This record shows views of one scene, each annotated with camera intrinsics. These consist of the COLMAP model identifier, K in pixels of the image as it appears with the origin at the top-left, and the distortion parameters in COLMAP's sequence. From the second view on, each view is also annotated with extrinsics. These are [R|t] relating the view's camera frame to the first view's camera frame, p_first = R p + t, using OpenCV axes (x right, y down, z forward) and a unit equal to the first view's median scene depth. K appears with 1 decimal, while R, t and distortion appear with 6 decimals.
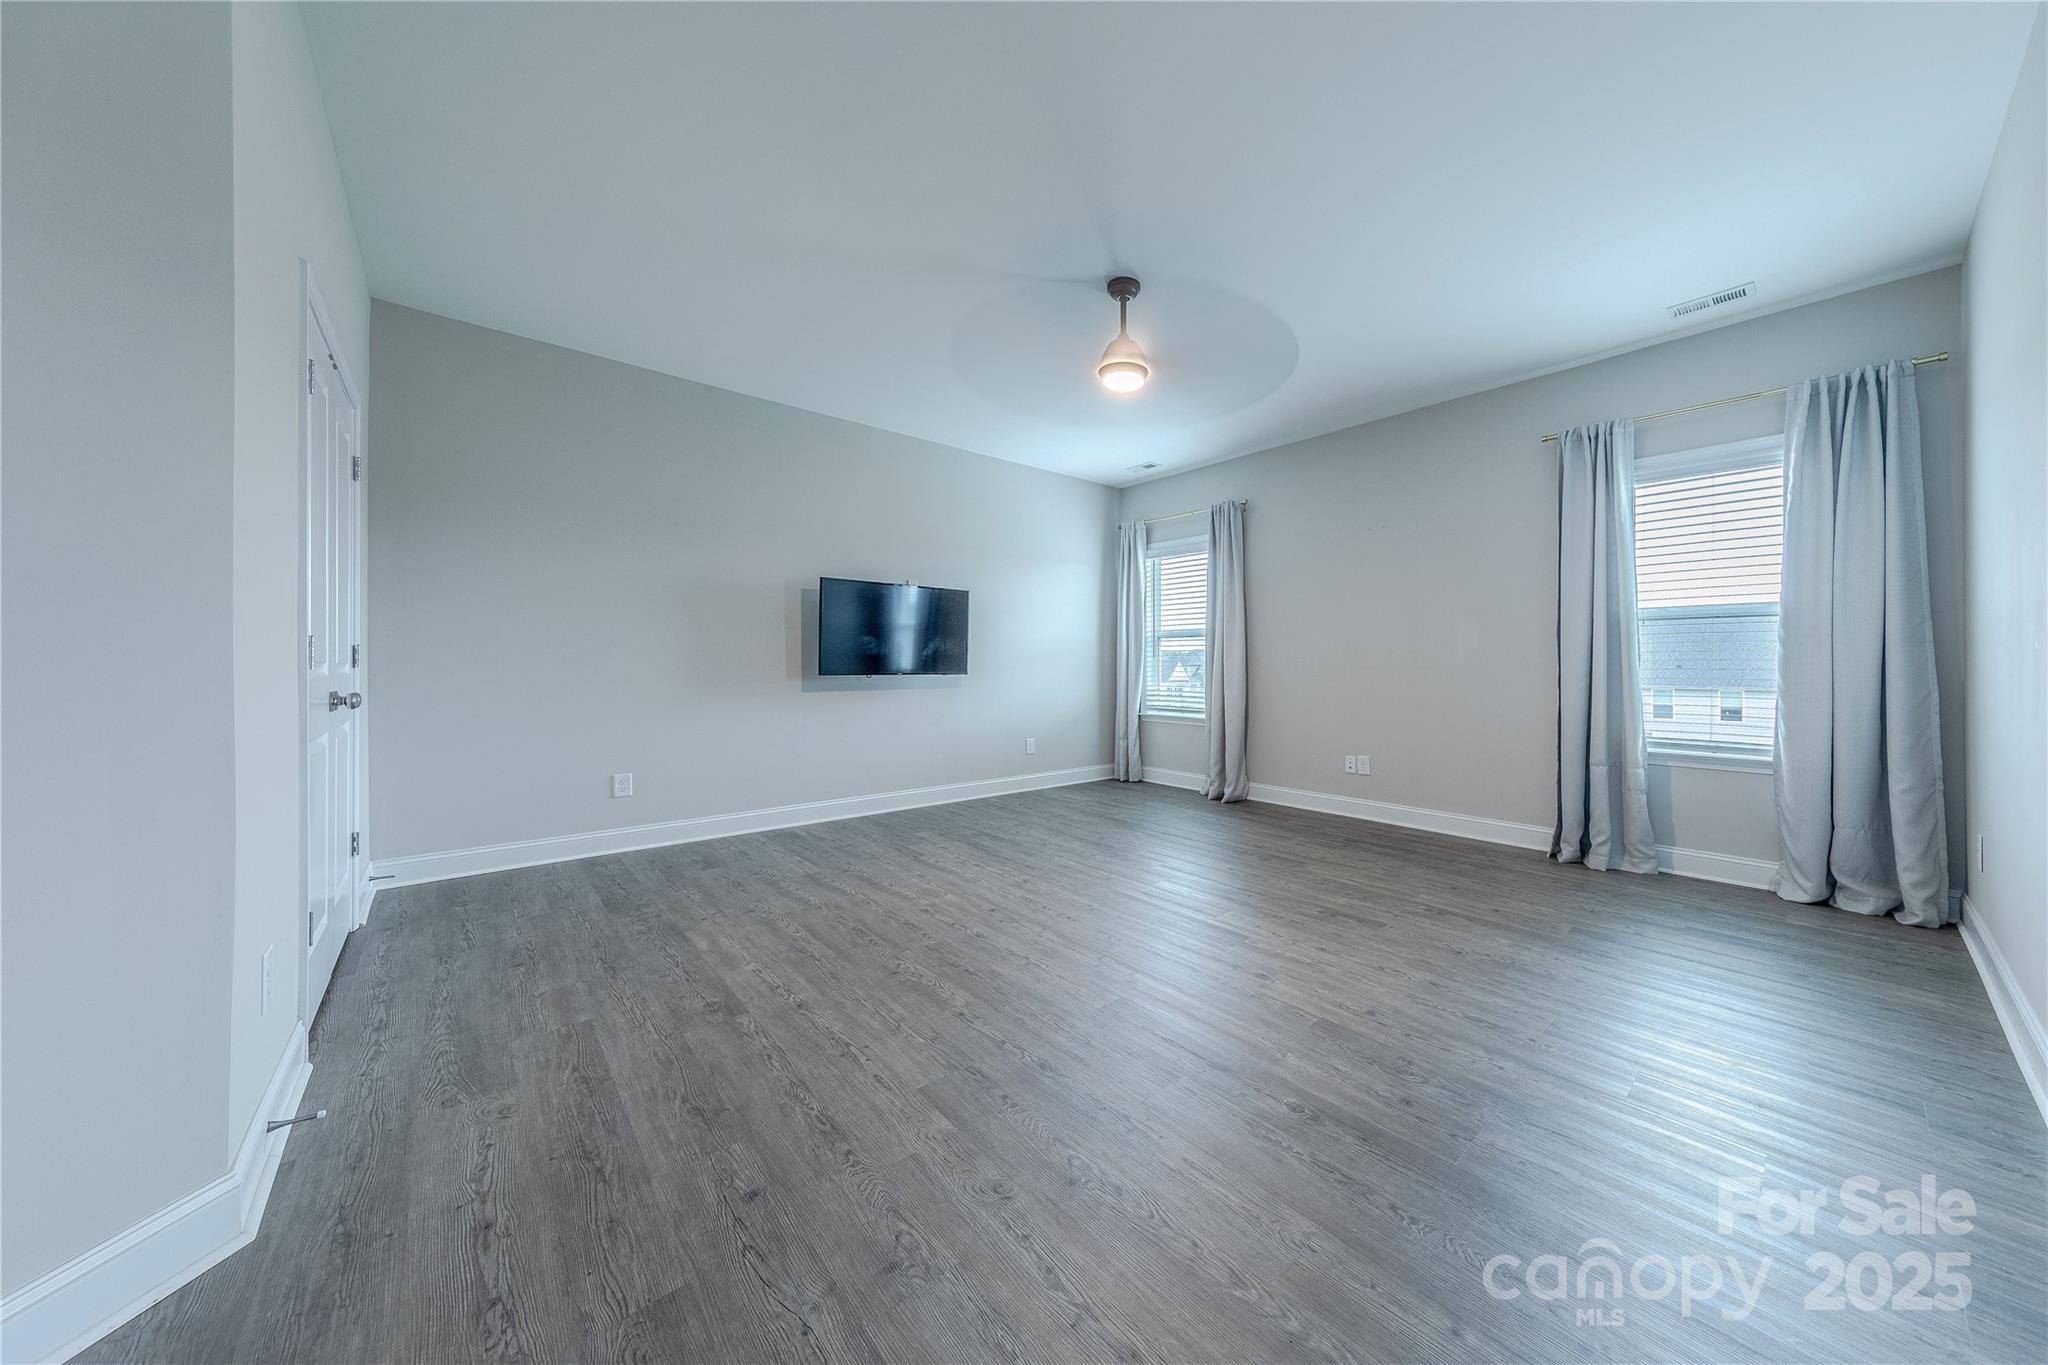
lens RADIAL K [[665.4, 0, 1012.9], [0, 665.4, 674.9], [0, 0, 1]] dist [0.004471, 0.000008]
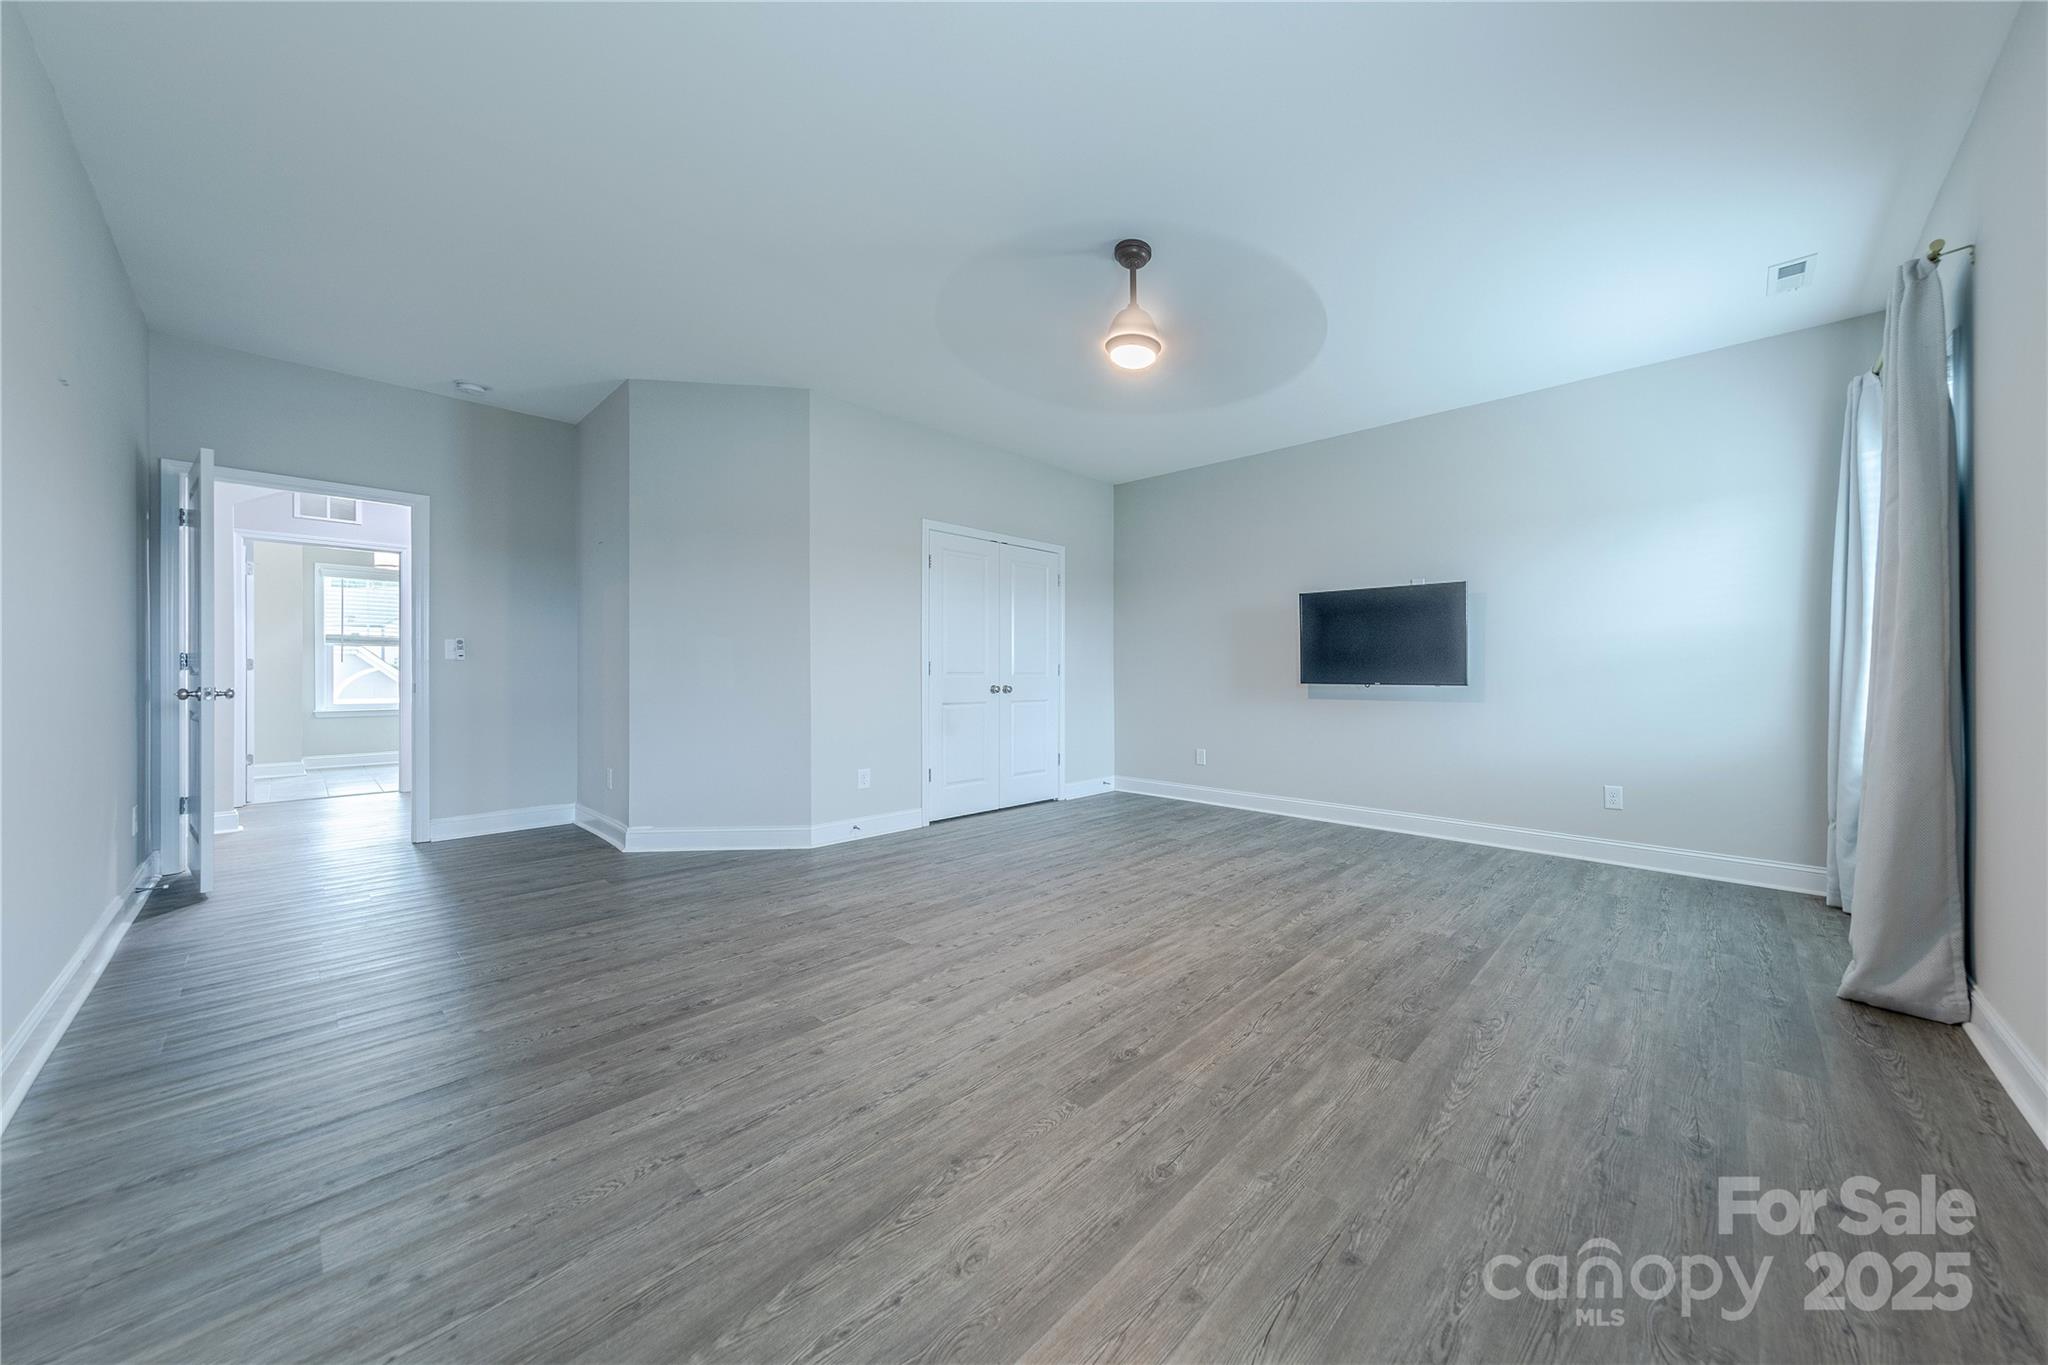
lens RADIAL K [[668.4, 0, 1247.9], [0, 668.4, 681.9], [0, 0, 1]] dist [0.006773, 0.000004]
pose [[0.273092, 0.006769, -0.961964, 1.070174], [-0.019410, 0.999810, 0.001525, -0.001708], [0.961792, 0.018255, 0.273172, 0.894129]]
